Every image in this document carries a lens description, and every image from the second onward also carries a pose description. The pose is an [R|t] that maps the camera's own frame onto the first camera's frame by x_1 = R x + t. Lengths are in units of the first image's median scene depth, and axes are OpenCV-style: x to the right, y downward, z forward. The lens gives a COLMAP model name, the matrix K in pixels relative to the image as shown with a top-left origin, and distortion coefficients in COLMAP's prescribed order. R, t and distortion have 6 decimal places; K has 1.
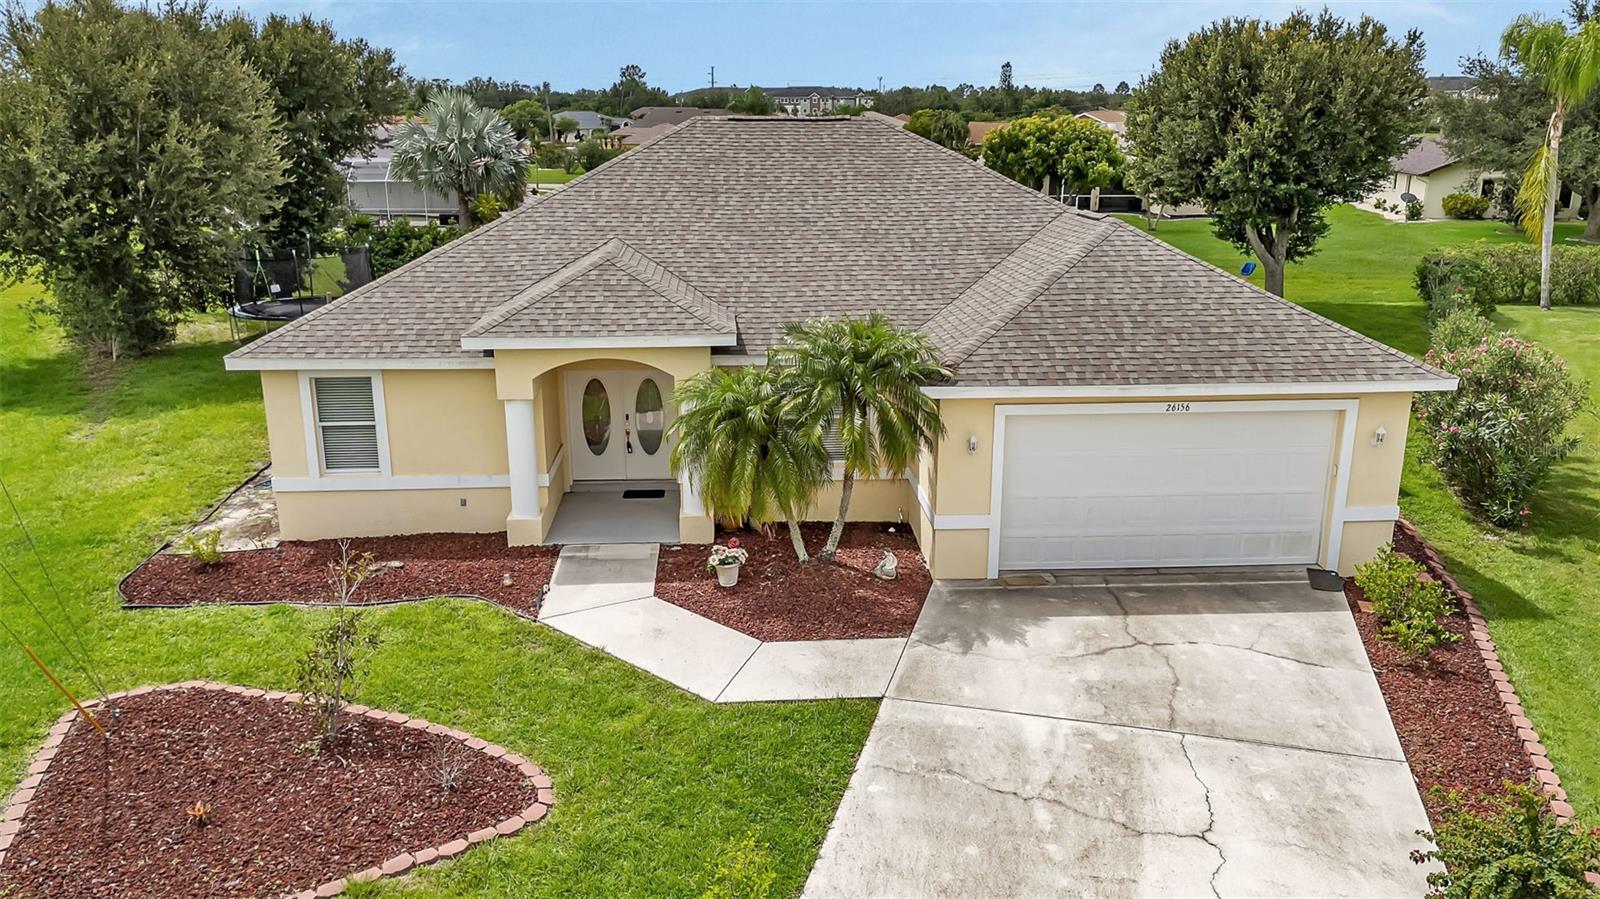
lens RADIAL K [[1208.1, 0, 800.0], [0, 1208.1, 449.5], [0, 0, 1]] dist [0.065697, -0.059804]
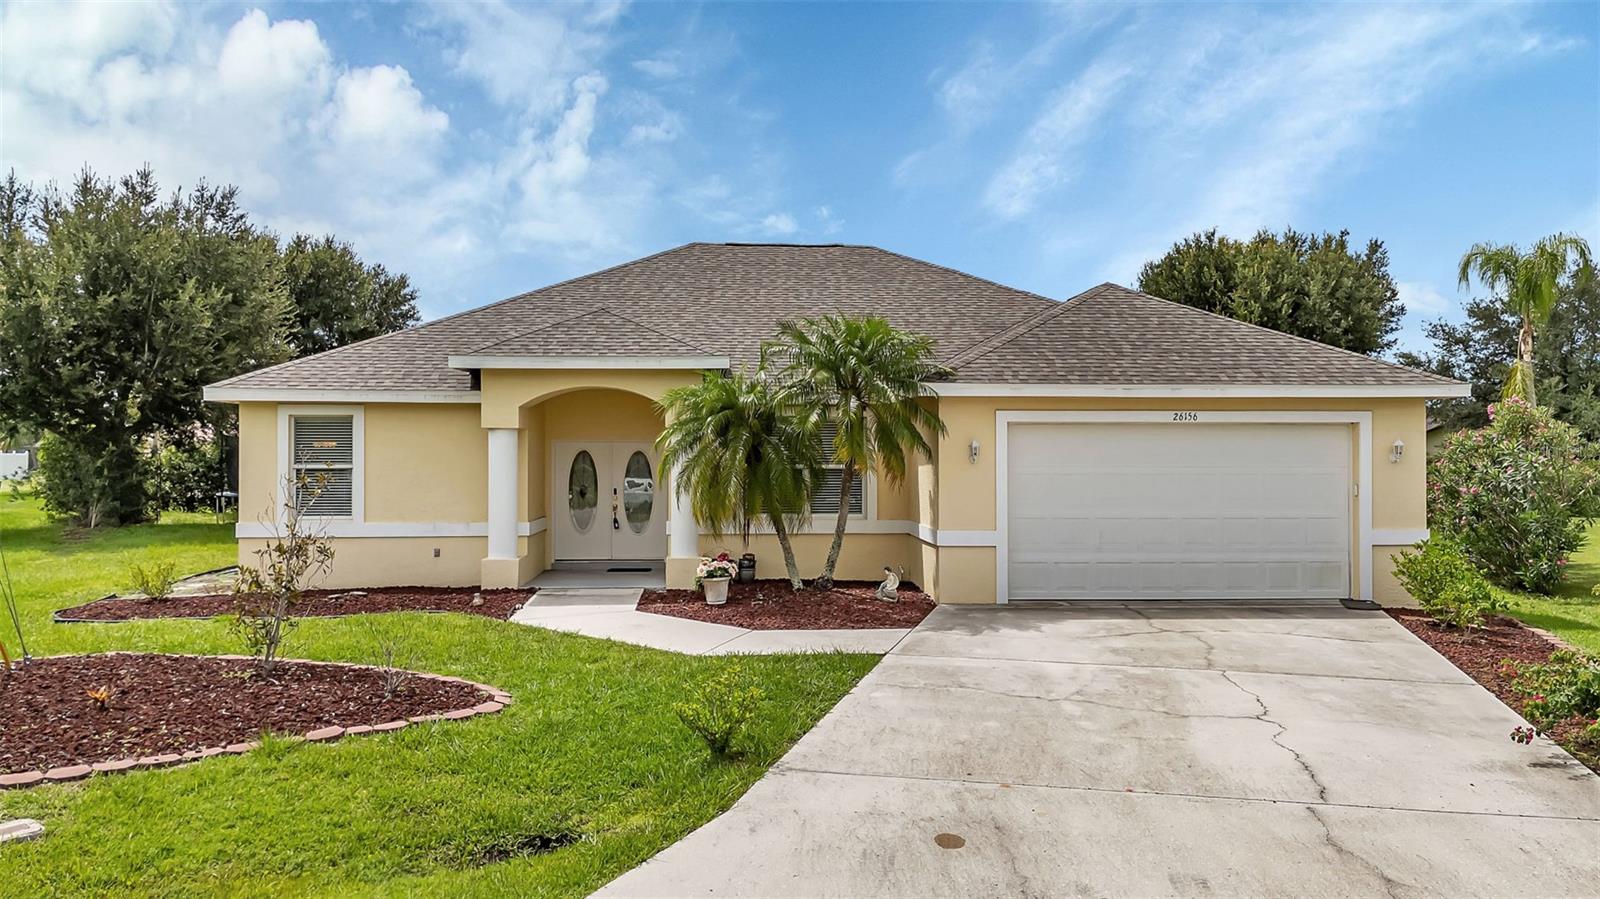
lens RADIAL K [[1208.1, 0, 800.0], [0, 1208.1, 449.5], [0, 0, 1]] dist [0.065697, -0.059804]
pose [[0.999994, 0.000321, 0.003333, 0.001274], [0.000624, 0.960064, -0.279779, 0.242122], [-0.003290, 0.279780, 0.960059, 0.074506]]
